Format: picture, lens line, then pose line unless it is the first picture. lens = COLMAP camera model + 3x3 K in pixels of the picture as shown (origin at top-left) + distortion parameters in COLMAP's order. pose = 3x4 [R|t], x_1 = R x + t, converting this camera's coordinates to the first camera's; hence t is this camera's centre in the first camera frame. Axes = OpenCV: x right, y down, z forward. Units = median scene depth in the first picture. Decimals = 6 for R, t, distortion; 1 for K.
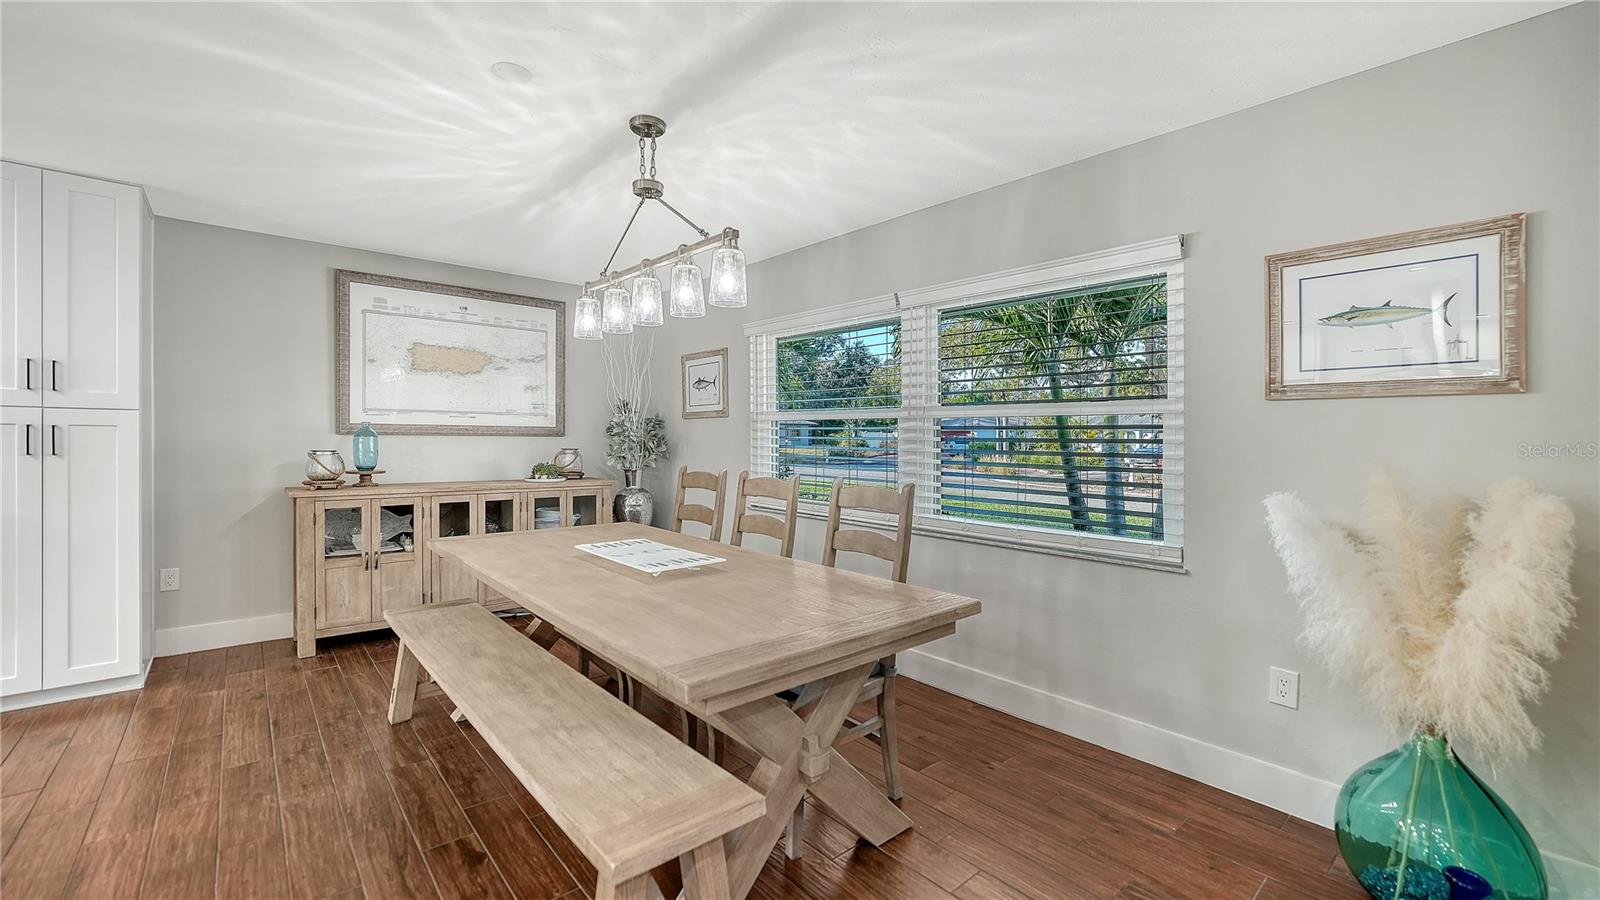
lens RADIAL K [[649.3, 0, 796.2], [0, 649.3, 448.2], [0, 0, 1]] dist [-0.004945, 0.000078]
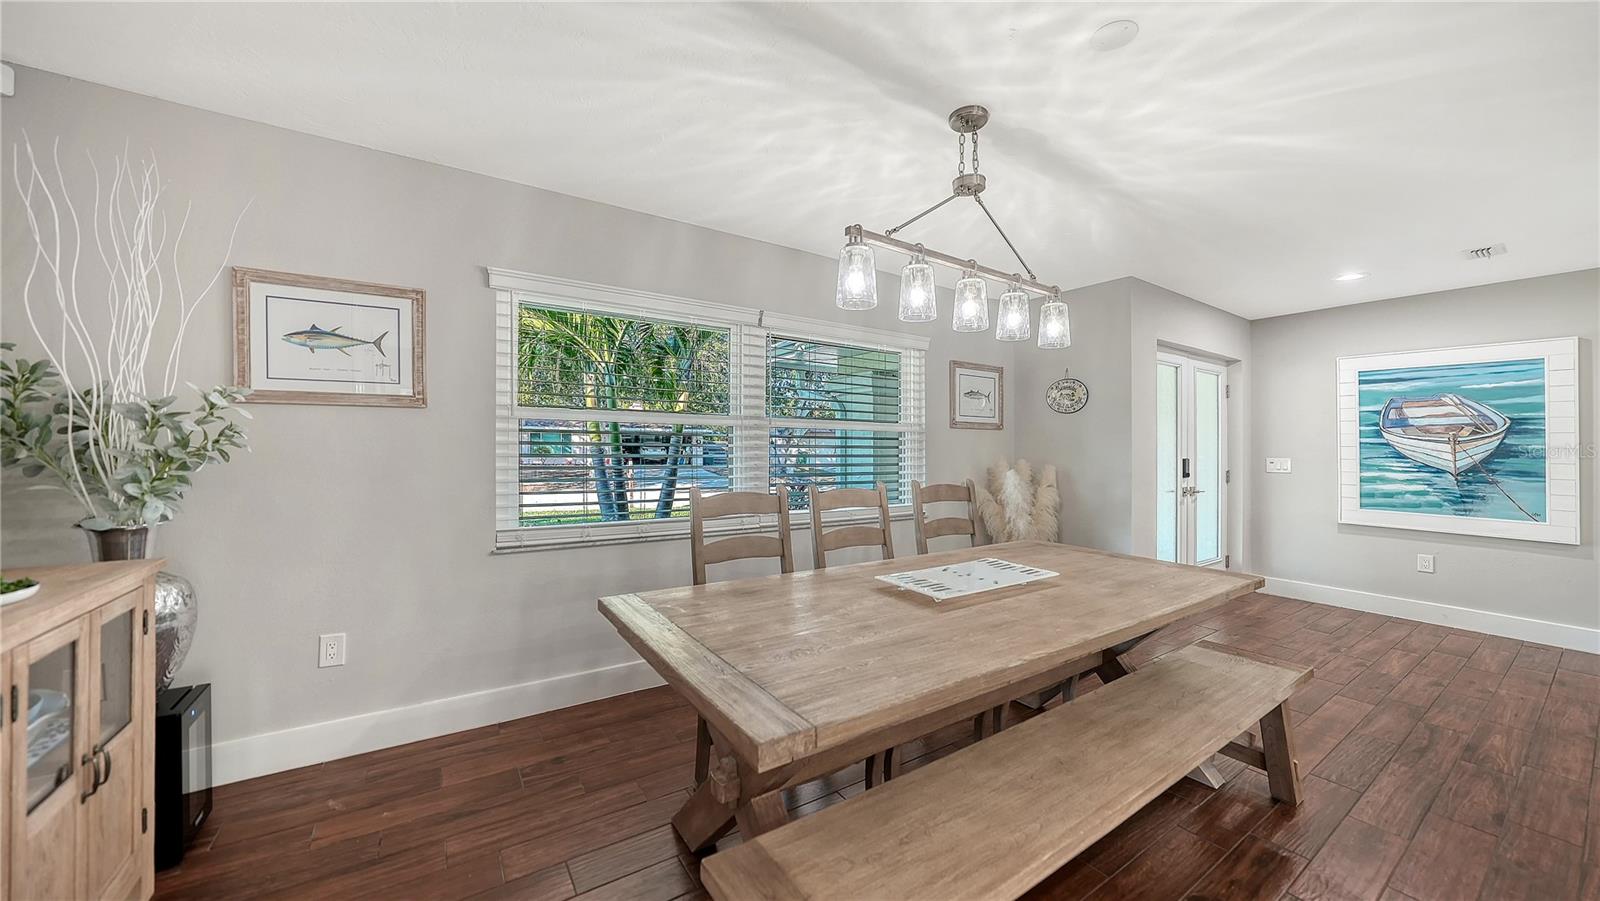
lens RADIAL K [[555.4, 0, 799.4], [0, 555.4, 442.0], [0, 0, 1]] dist [-0.019687, 0.005332]
pose [[0.135429, -0.003470, 0.990781, -0.685249], [0.006111, 0.999978, 0.002667, -0.021129], [-0.990768, 0.005694, 0.135447, 0.739695]]
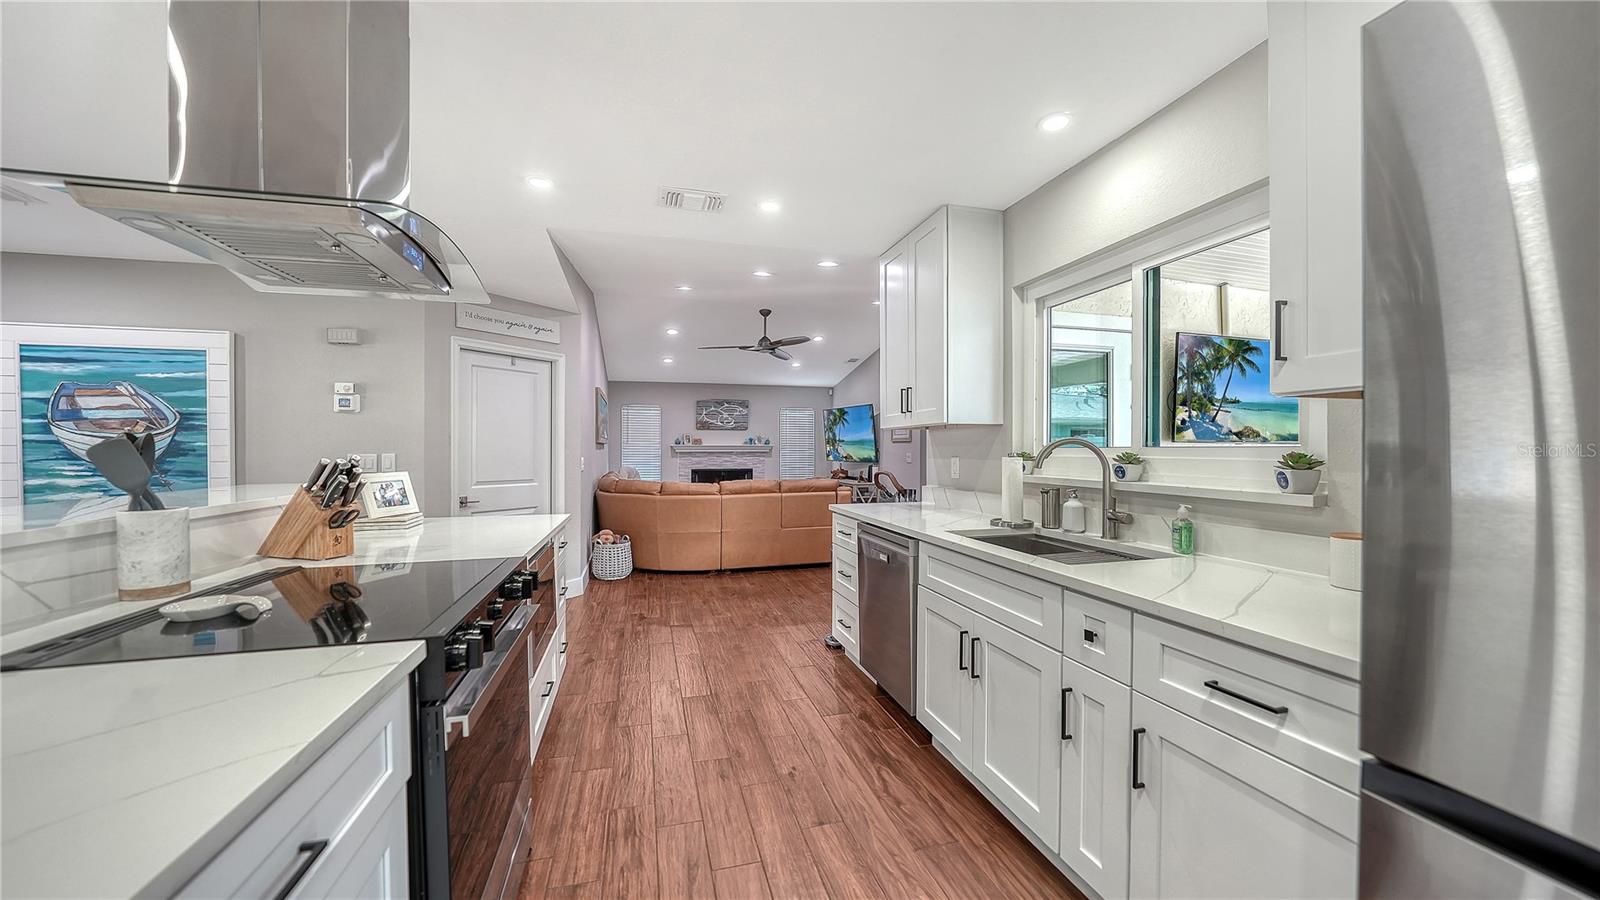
lens RADIAL K [[565.5, 0, 795.8], [0, 565.5, 450.6], [0, 0, 1]] dist [-0.024296, 0.006566]
pose [[-0.900940, -0.007705, 0.433875, -0.843814], [0.002285, 0.999744, 0.022498, -0.010065], [-0.433937, 0.021261, -0.900692, -0.005921]]
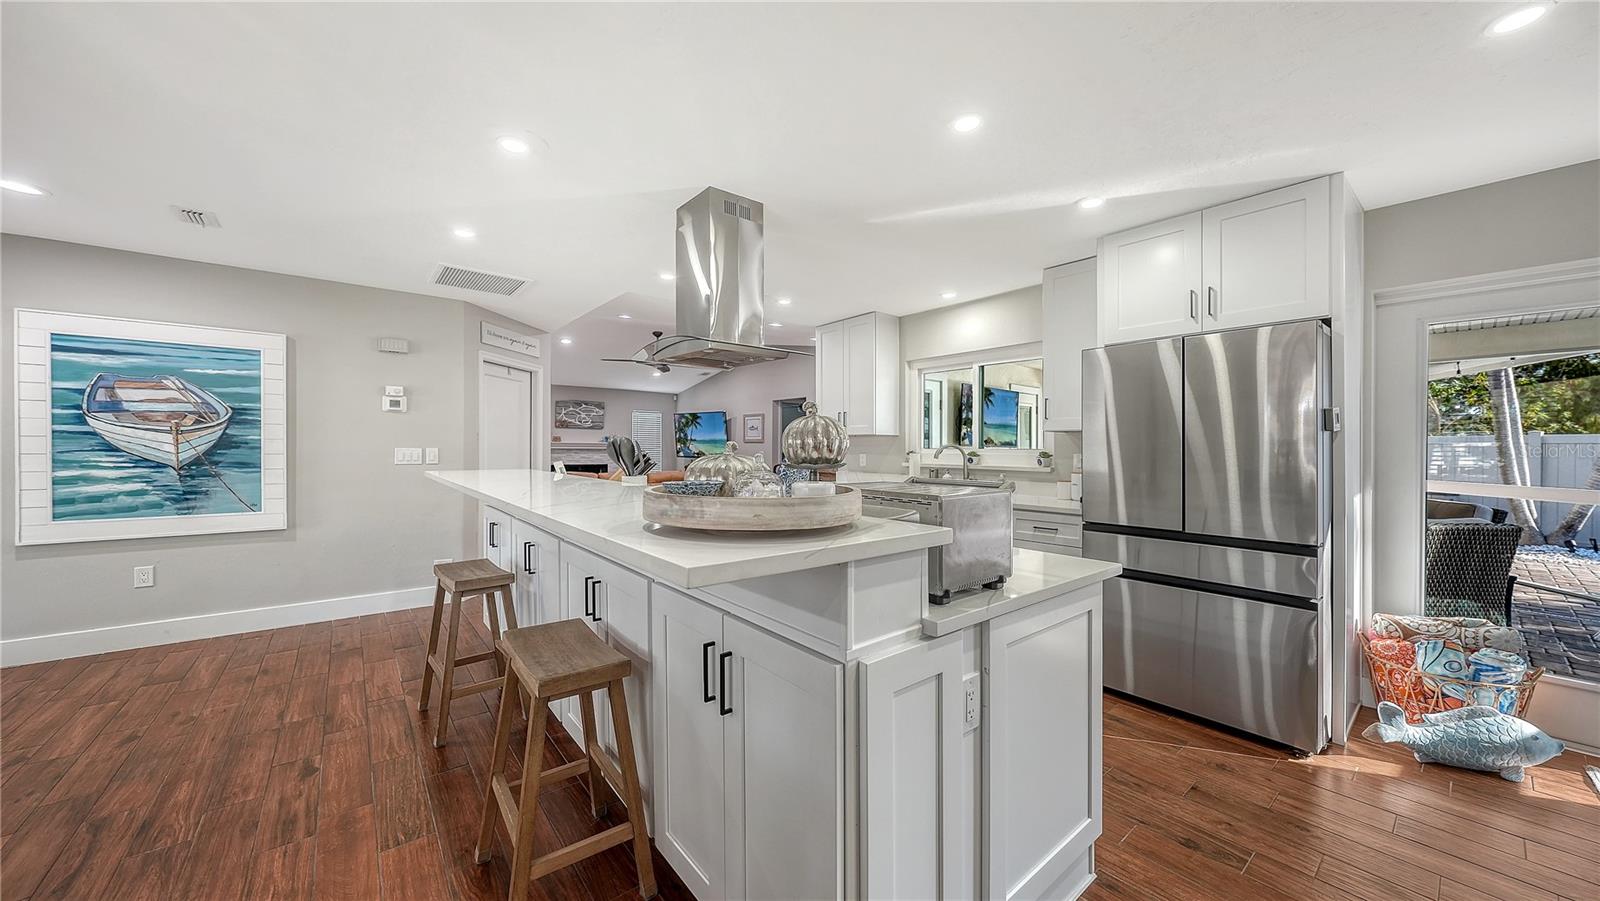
lens RADIAL K [[546.6, 0, 793.0], [0, 546.6, 446.8], [0, 0, 1]] dist [-0.008112, 0.000022]
pose [[-0.999471, -0.016597, 0.027952, -0.546225], [-0.016161, 0.999745, 0.015752, -0.016373], [-0.028206, 0.015292, -0.999485, 0.524745]]
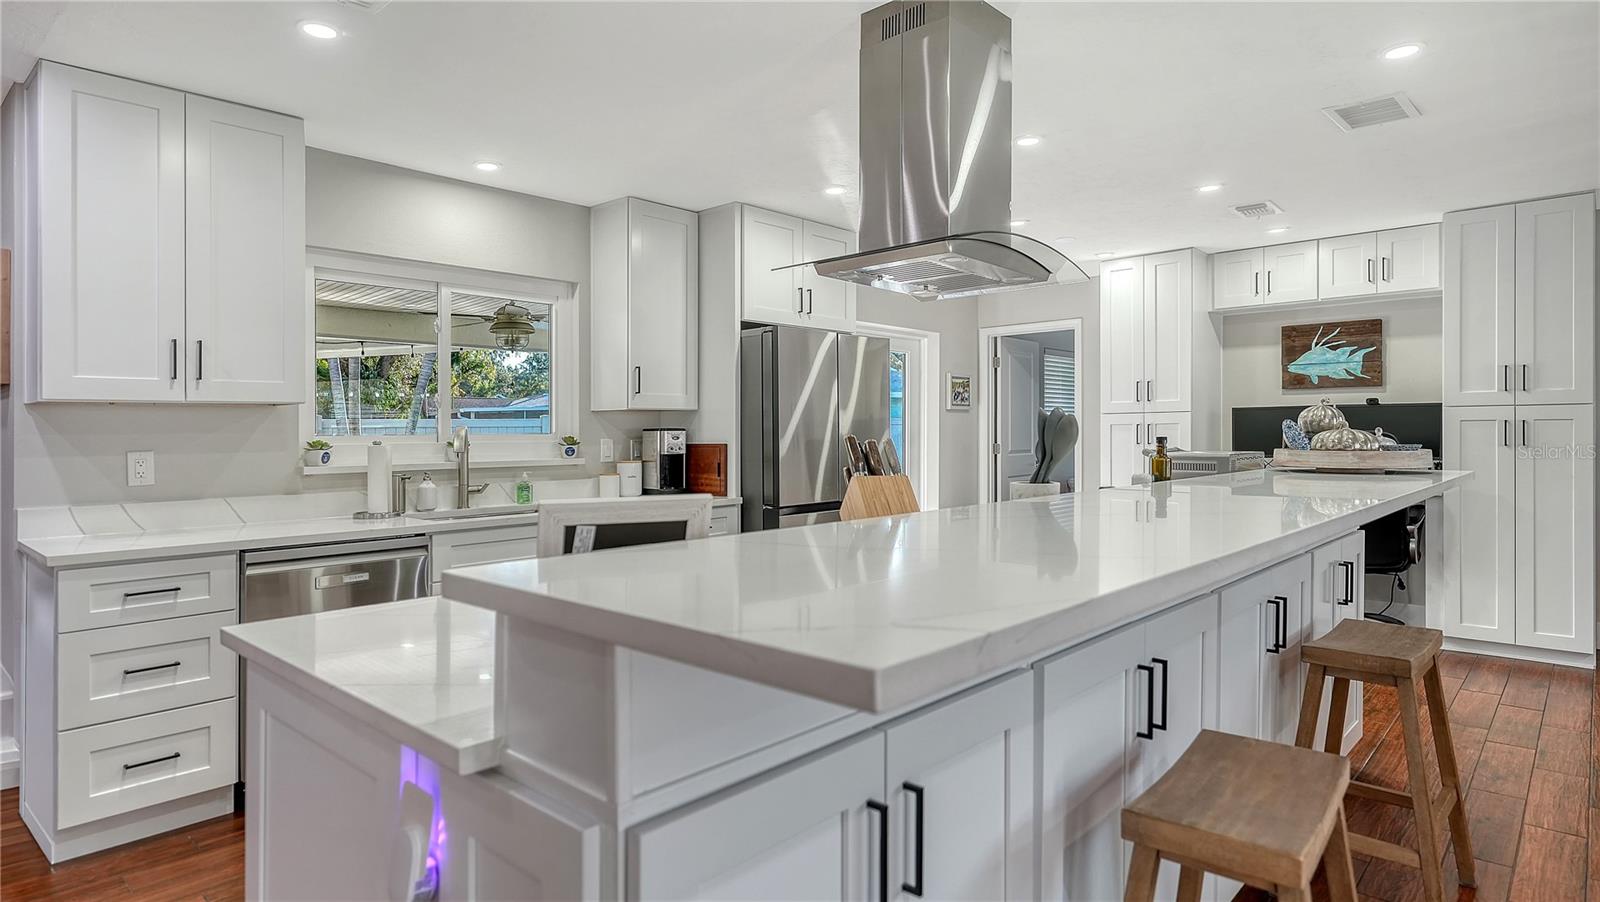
lens RADIAL K [[876.2, 0, 783.9], [0, 876.2, 435.1], [0, 0, 1]] dist [0.004803, 0.001361]
pose [[0.101543, -0.009256, -0.994788, 0.220211], [-0.004422, 0.999943, -0.009756, 0.009706], [0.994821, 0.005389, 0.101496, -0.364281]]
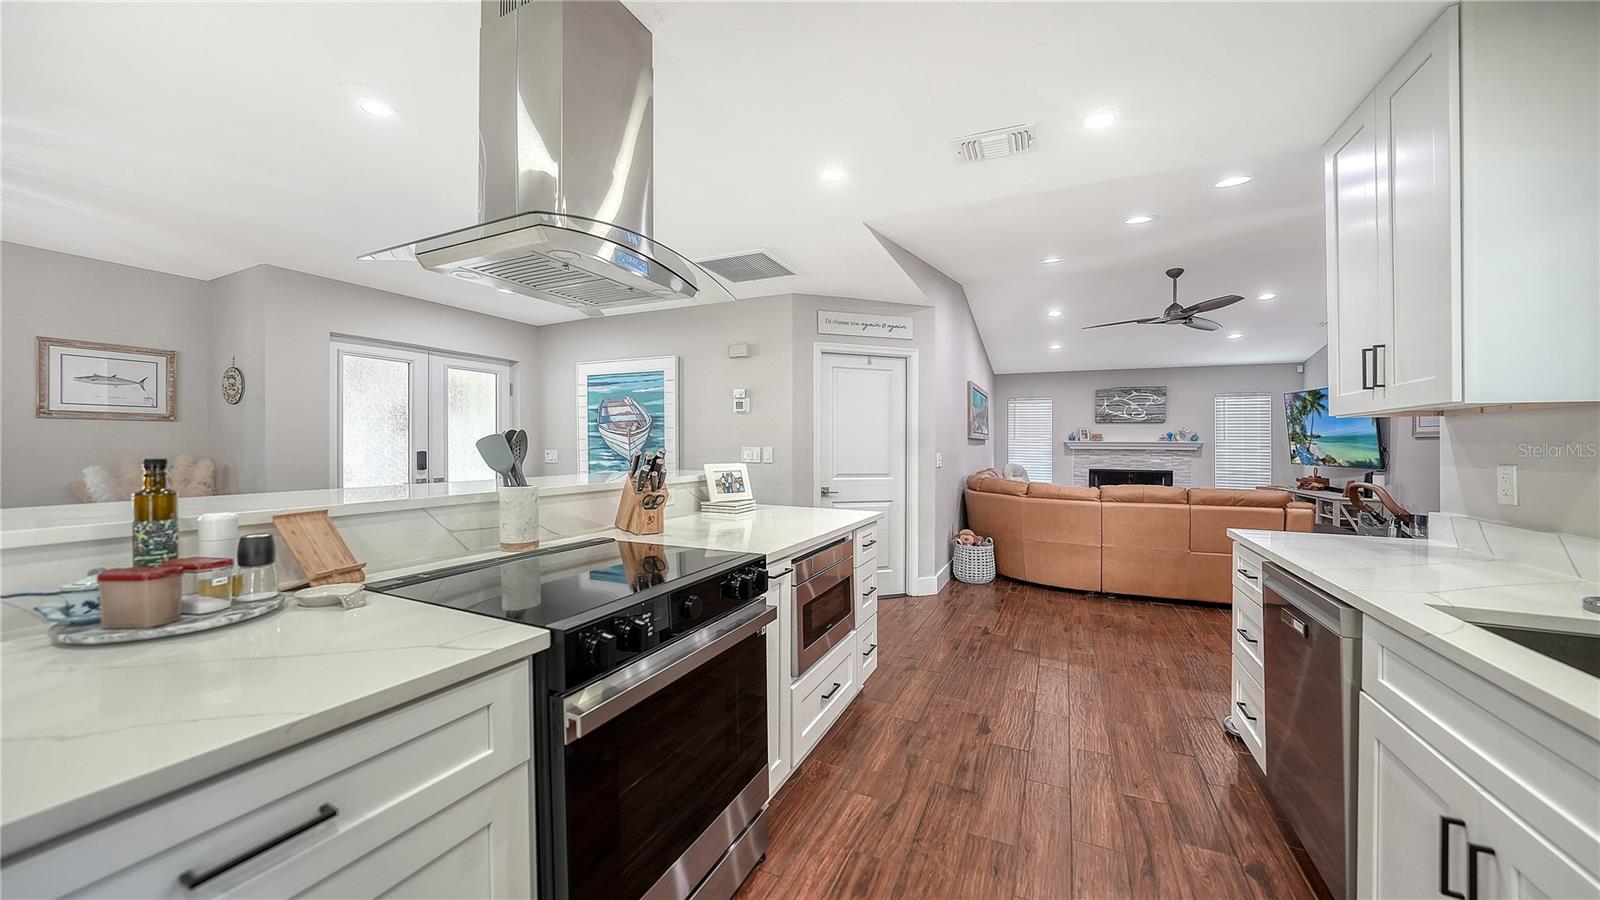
lens RADIAL K [[564.9, 0, 799.4], [0, 564.9, 439.0], [0, 0, 1]] dist [-0.029414, 0.007707]
pose [[-0.405855, -0.003598, 0.913930, -0.867361], [0.005761, 0.999962, 0.006496, -0.008214], [-0.913919, 0.007902, -0.405819, -0.168620]]
